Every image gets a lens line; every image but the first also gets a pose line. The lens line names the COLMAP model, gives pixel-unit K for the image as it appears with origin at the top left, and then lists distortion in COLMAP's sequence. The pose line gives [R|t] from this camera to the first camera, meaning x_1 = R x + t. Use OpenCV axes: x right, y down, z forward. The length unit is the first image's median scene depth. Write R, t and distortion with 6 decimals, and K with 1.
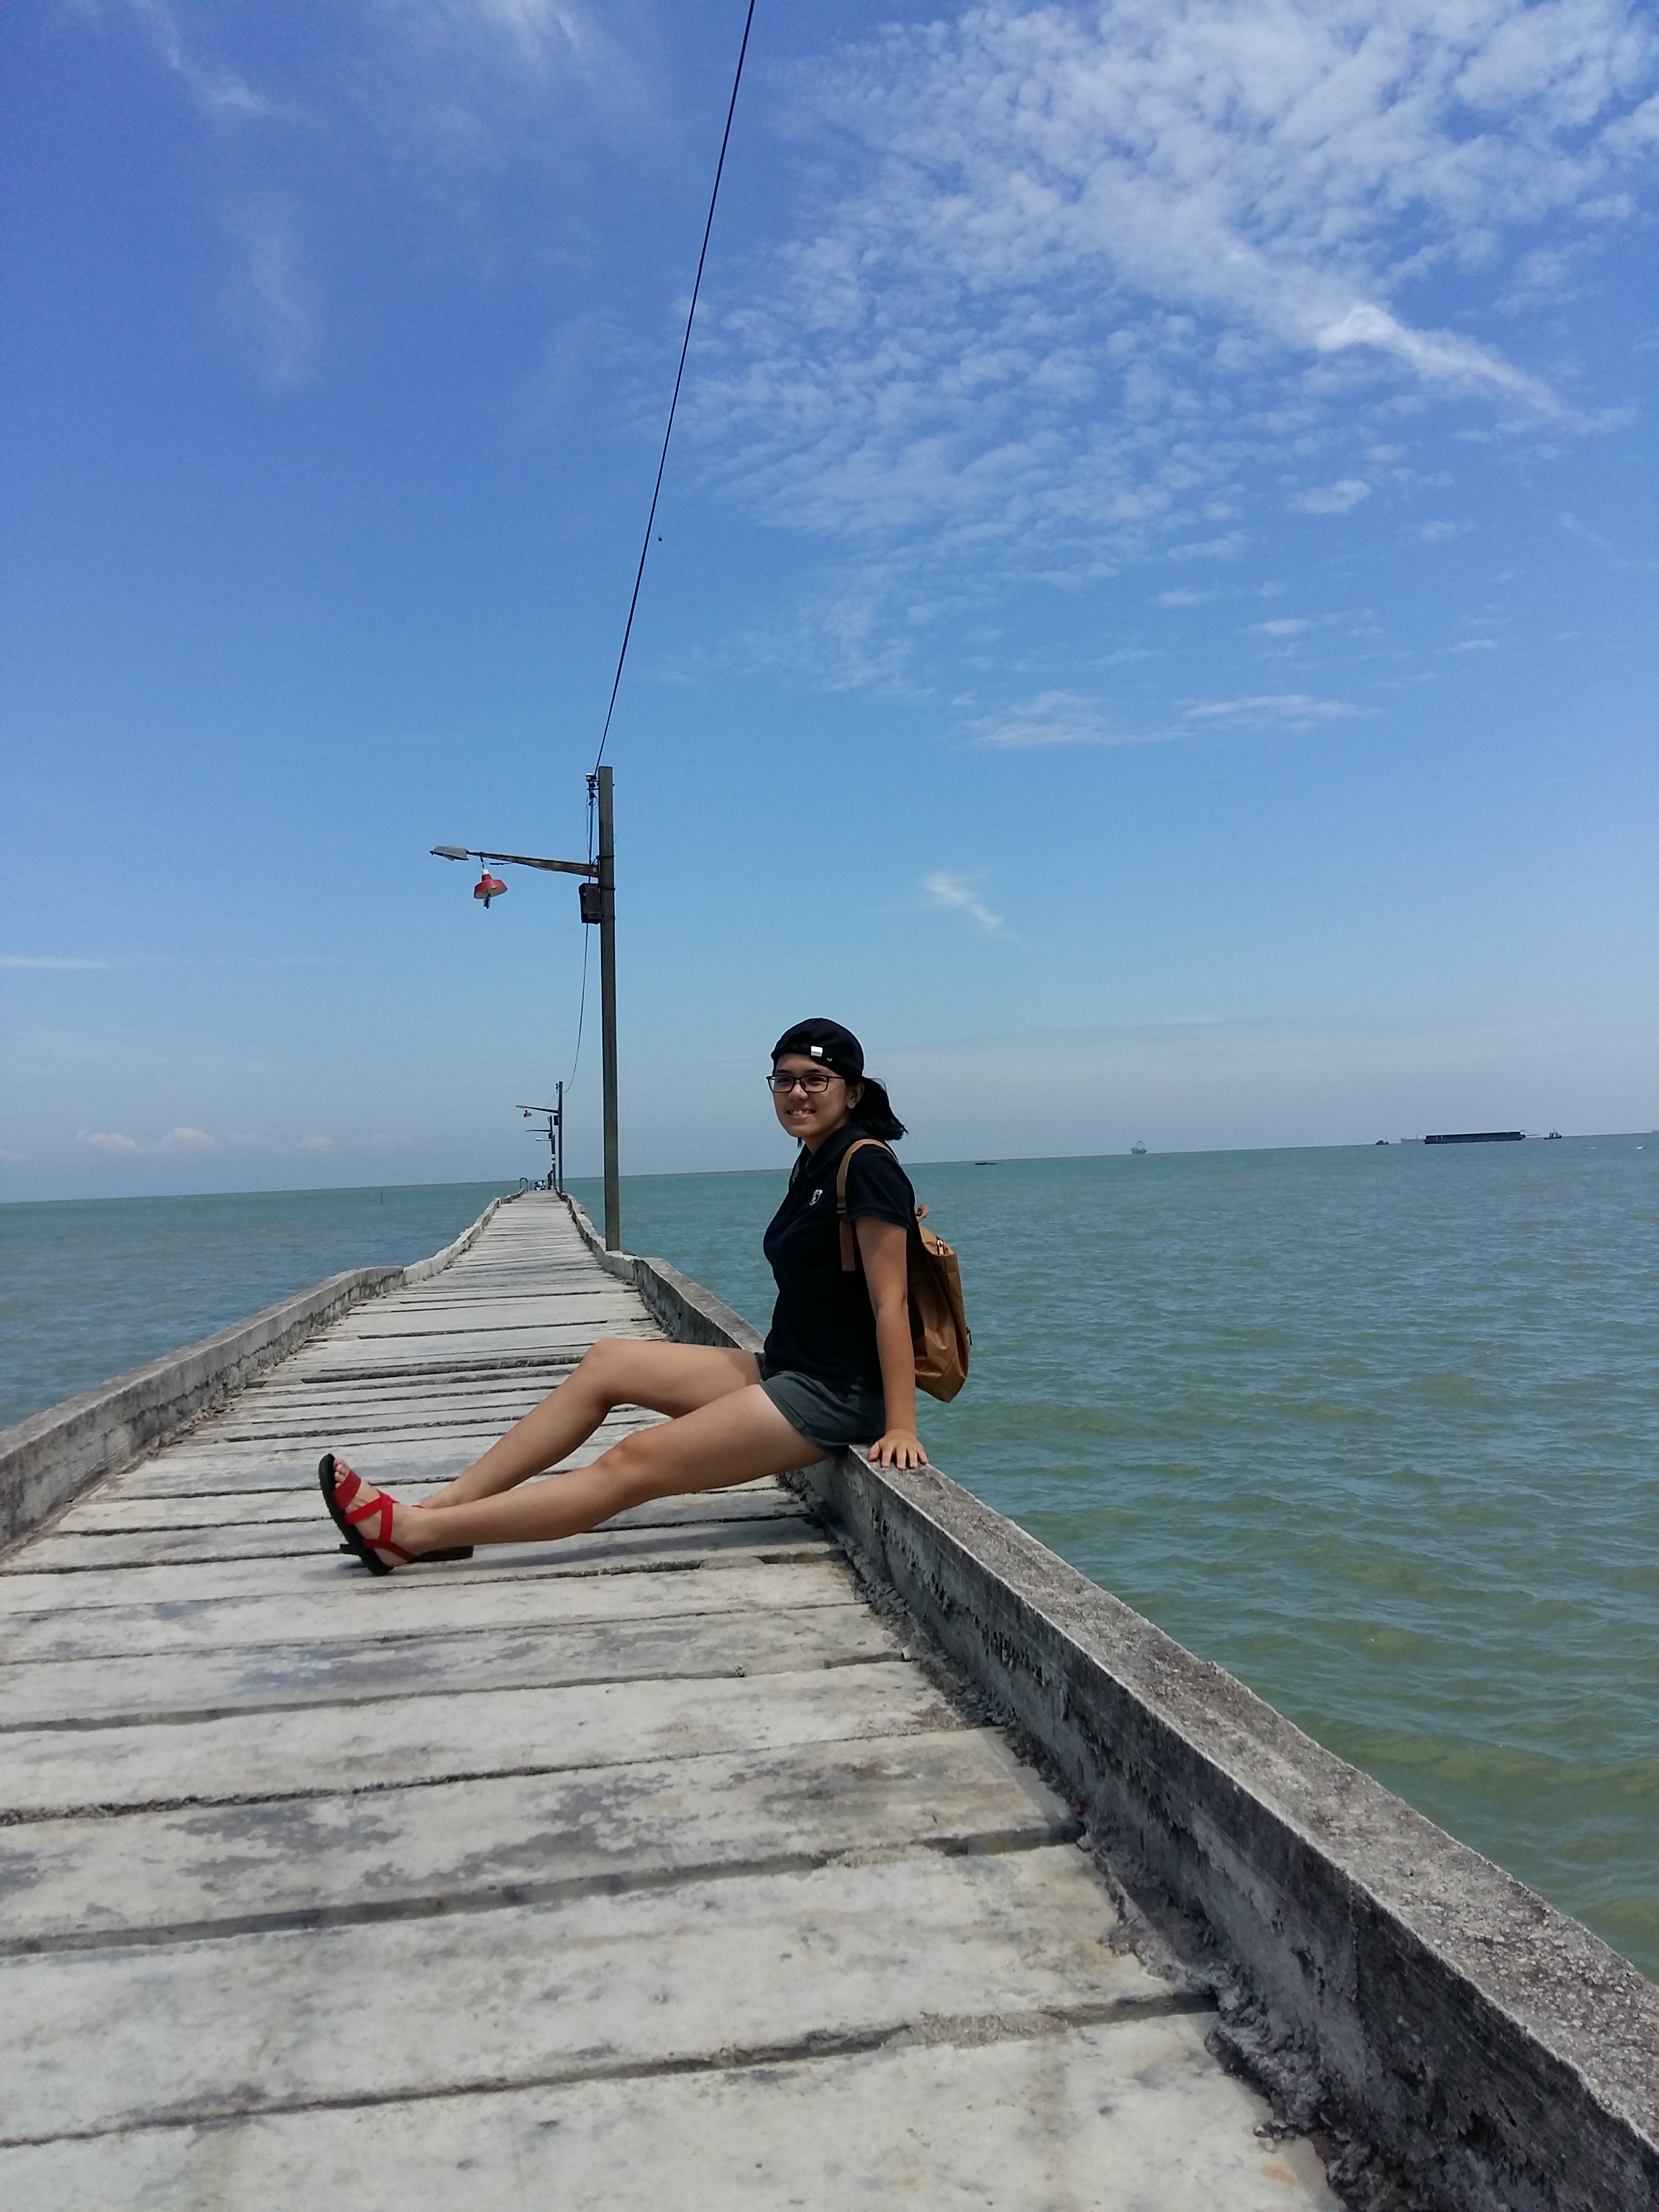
lens RADIAL K [[1825.7, 0, 858.8], [0, 1825.7, 1108.8], [0, 0, 1]] dist [0.065165, -0.167743]
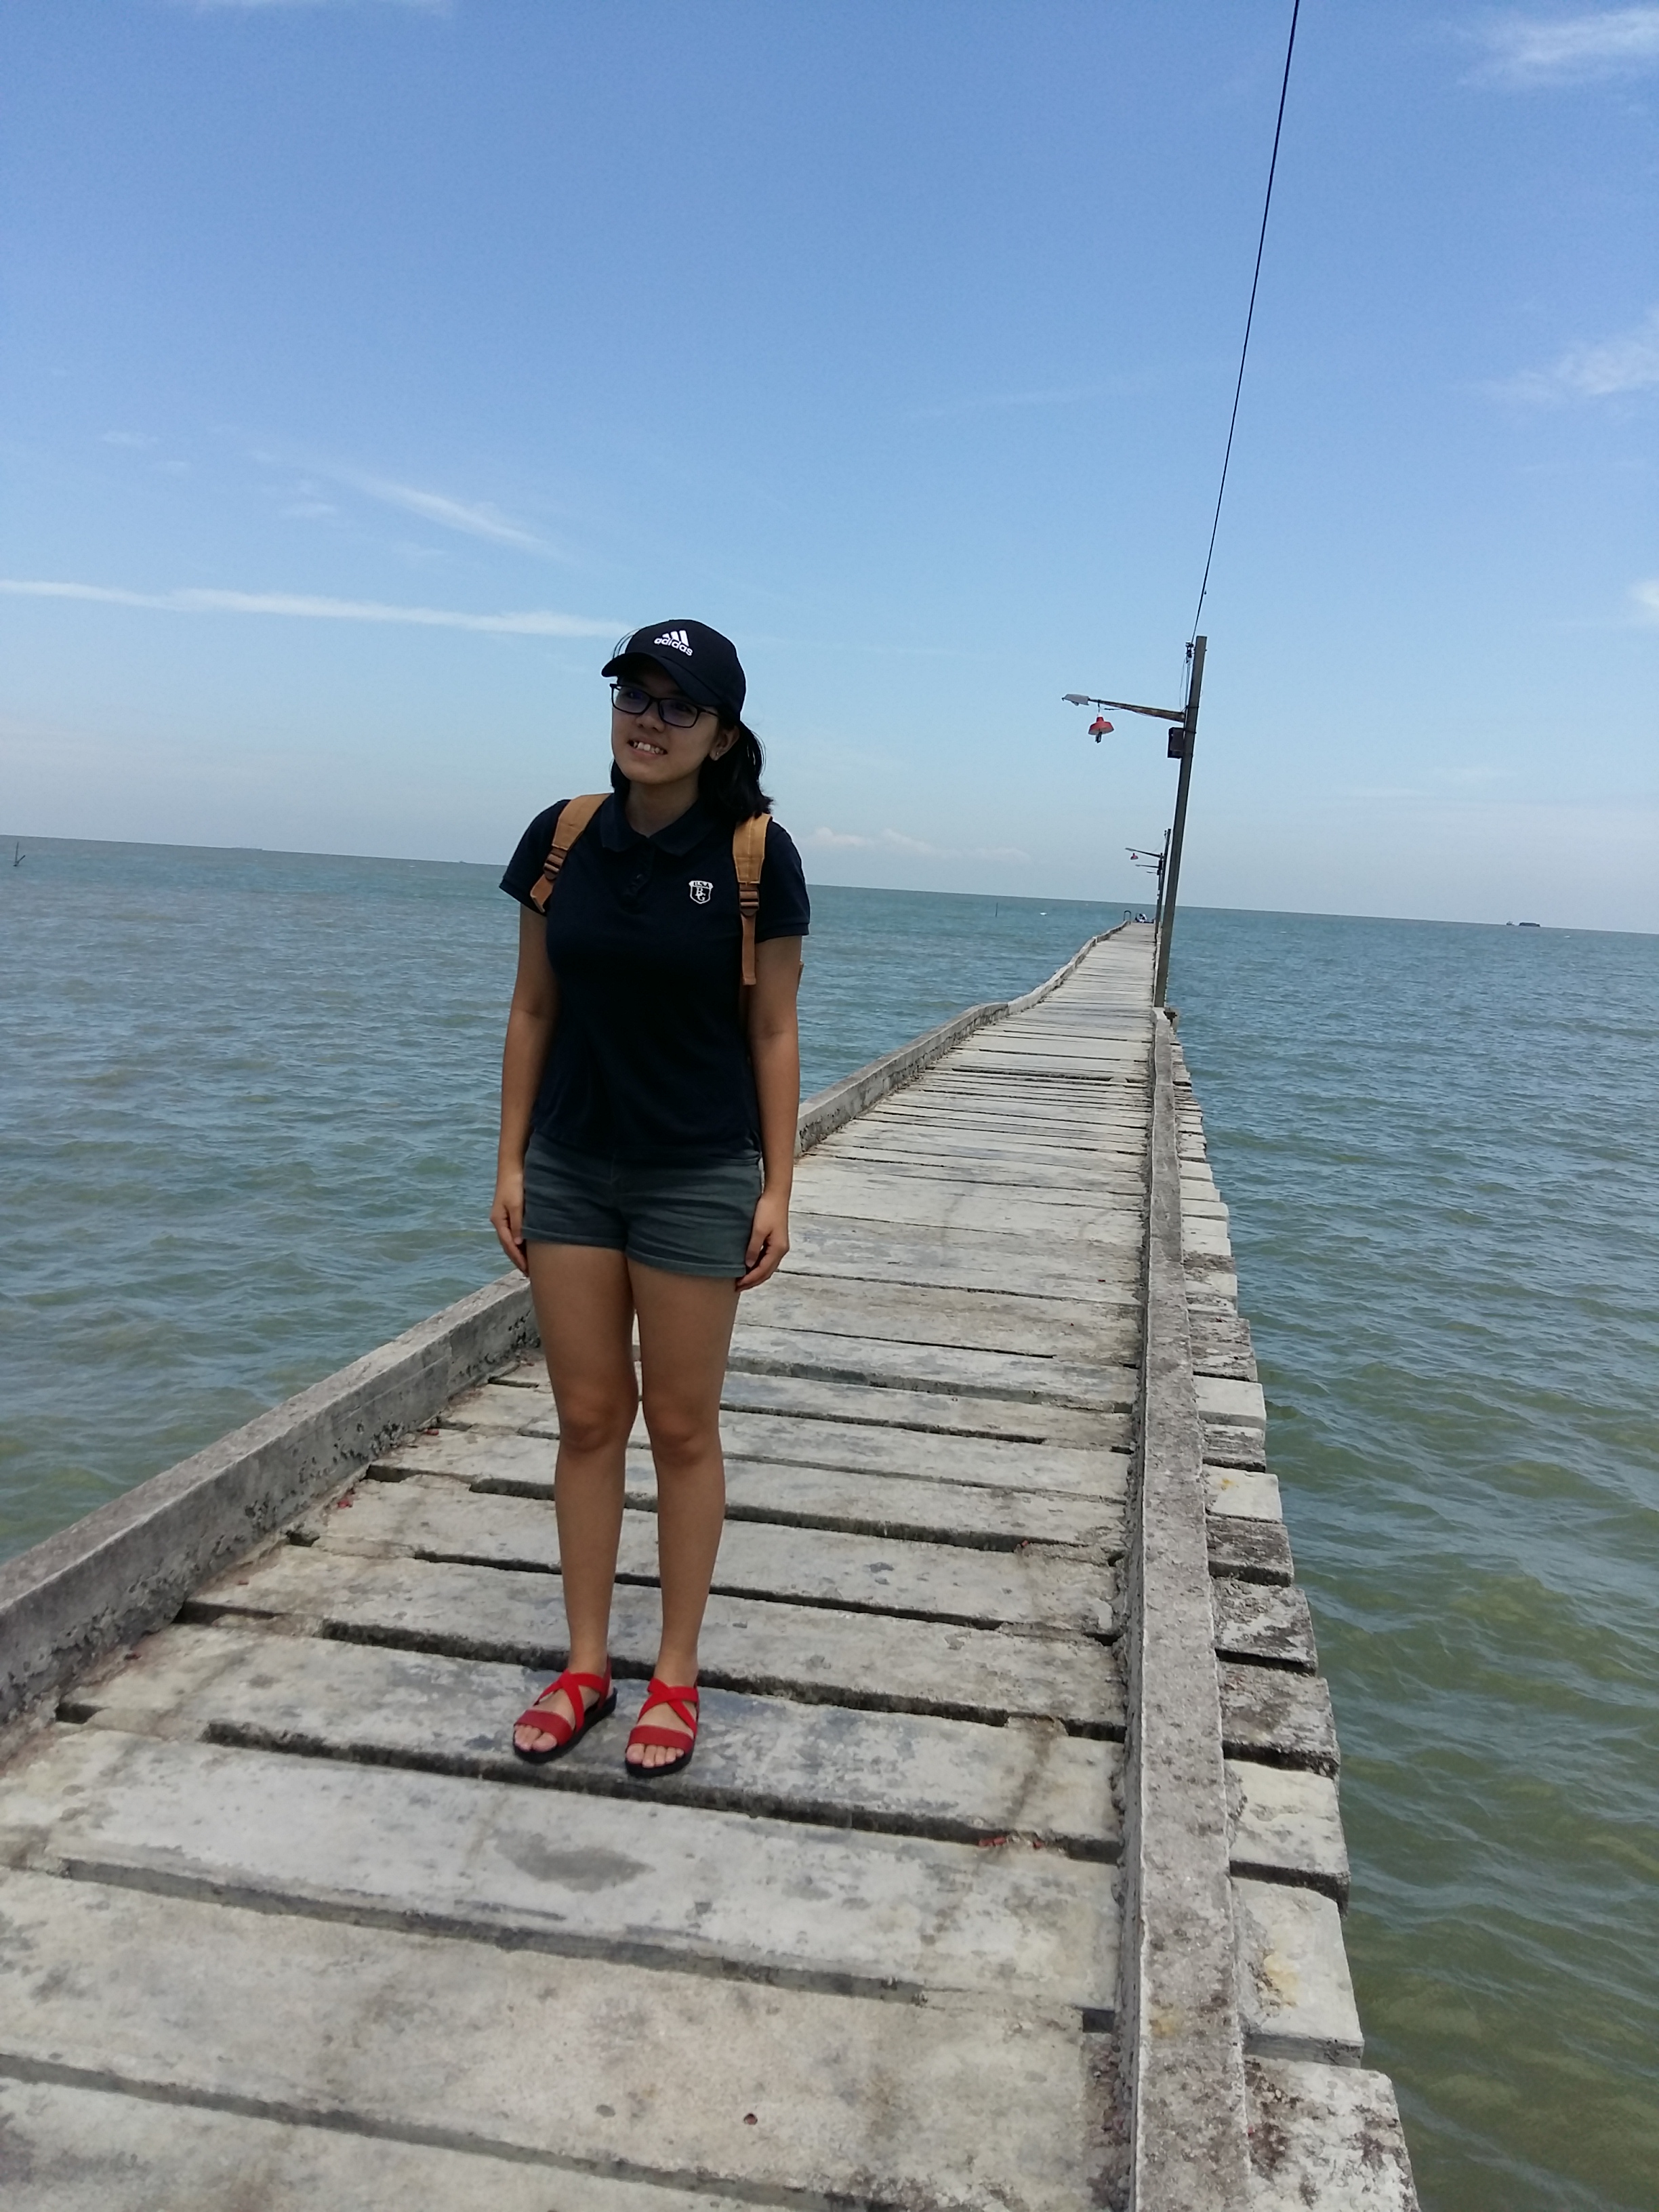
lens RADIAL K [[1803.2, 0, 821.3], [0, 1803.2, 1117.0], [0, 0, 1]] dist [0.118413, -0.291710]
pose [[0.933849, 0.142333, -0.328128, 0.567642], [-0.090153, 0.981458, 0.169154, -0.318726], [0.346120, -0.128383, 0.929365, -2.334031]]
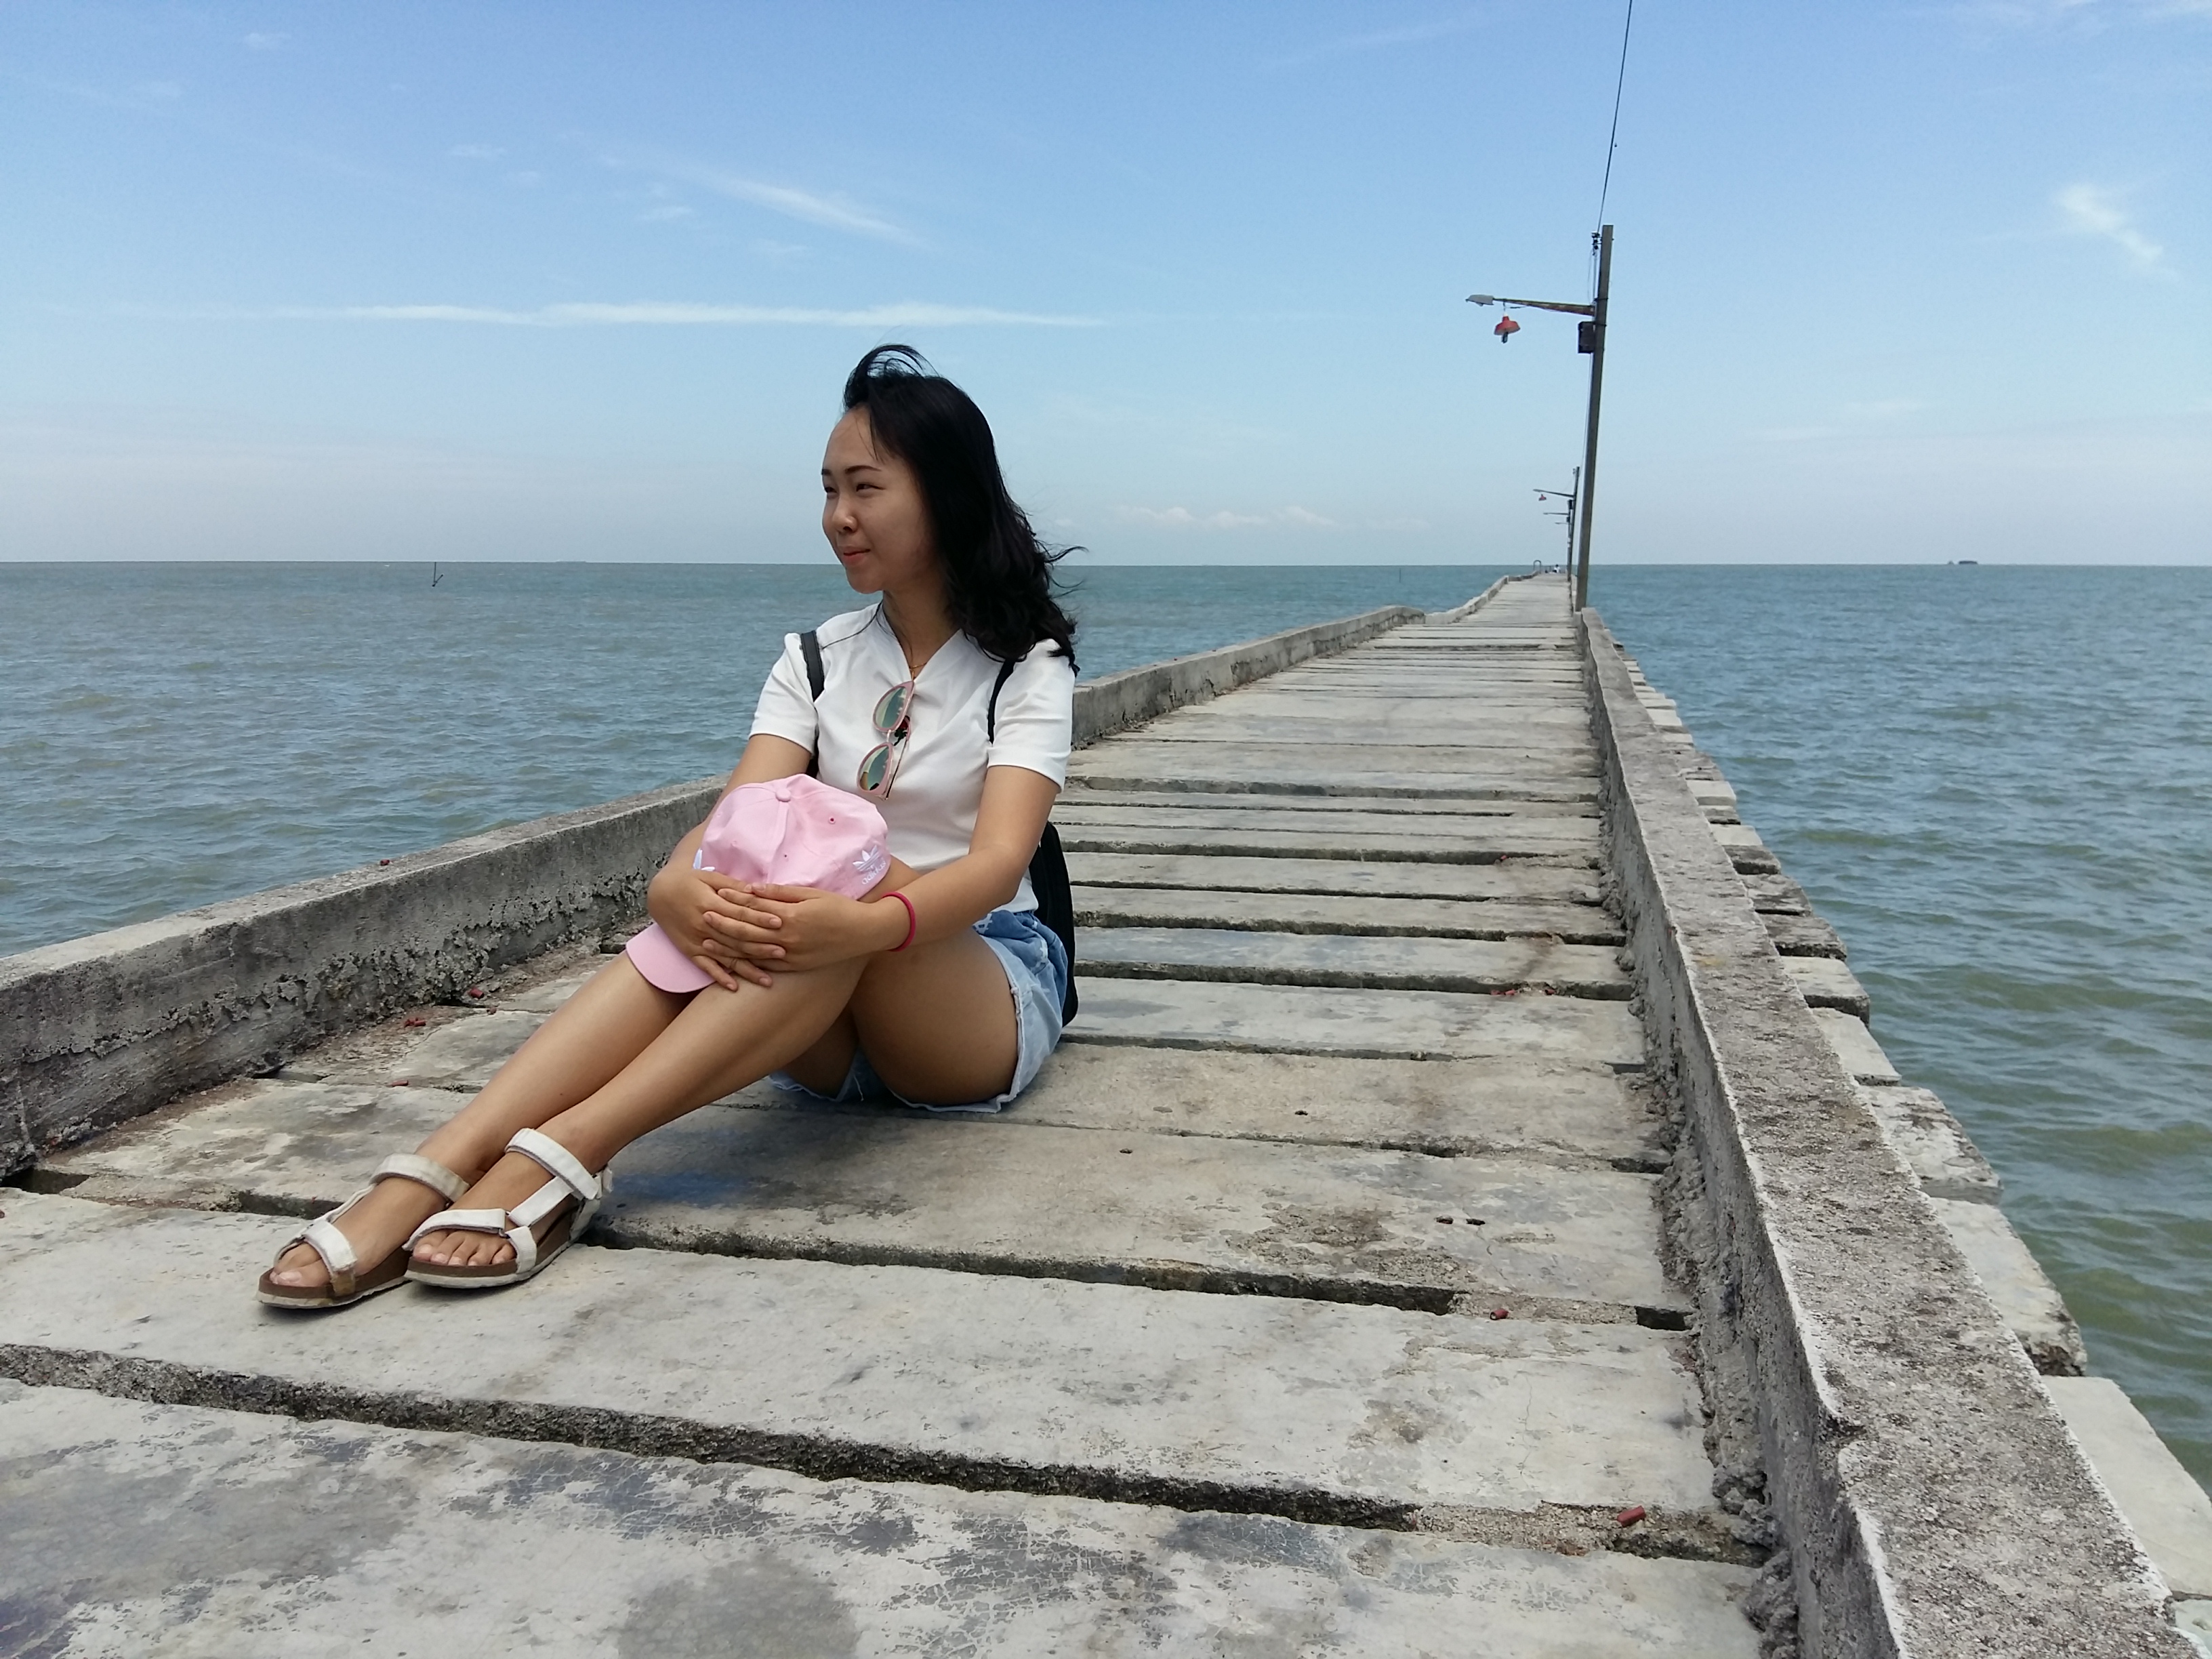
lens RADIAL K [[1813.6, 0, 1084.1], [0, 1813.6, 842.8], [0, 0, 1]] dist [0.079498, -0.170225]
pose [[0.910477, 0.104951, -0.400022, 0.569313], [-0.026781, 0.980196, 0.196211, -0.049866], [0.412693, -0.167933, 0.895256, -2.421645]]
